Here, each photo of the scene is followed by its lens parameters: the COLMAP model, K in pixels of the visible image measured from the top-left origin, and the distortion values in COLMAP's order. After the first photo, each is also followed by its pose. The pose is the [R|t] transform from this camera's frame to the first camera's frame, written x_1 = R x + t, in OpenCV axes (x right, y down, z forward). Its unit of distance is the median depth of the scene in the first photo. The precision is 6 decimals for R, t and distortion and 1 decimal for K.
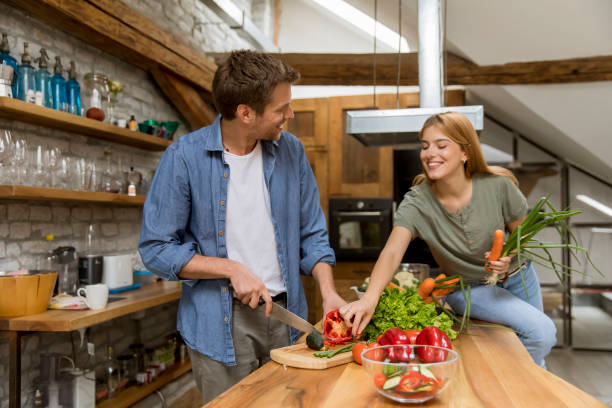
lens RADIAL K [[609.9, 0, 306.0], [0, 609.9, 207.5], [0, 0, 1]] dist [0.017709, 0.000000]
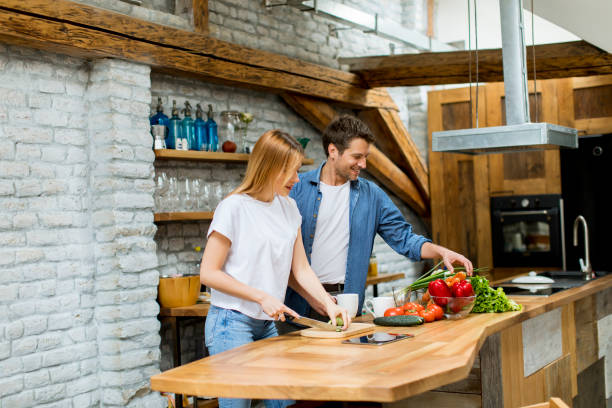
lens RADIAL K [[946.1, 0, 306.1], [0, 946.1, 203.3], [0, 0, 1]] dist [-0.003602, 0.000000]
pose [[0.949567, -0.038207, -0.311228, 0.390403], [0.041983, 0.999104, 0.005440, -0.044684], [0.310741, -0.018232, 0.950320, -0.758390]]
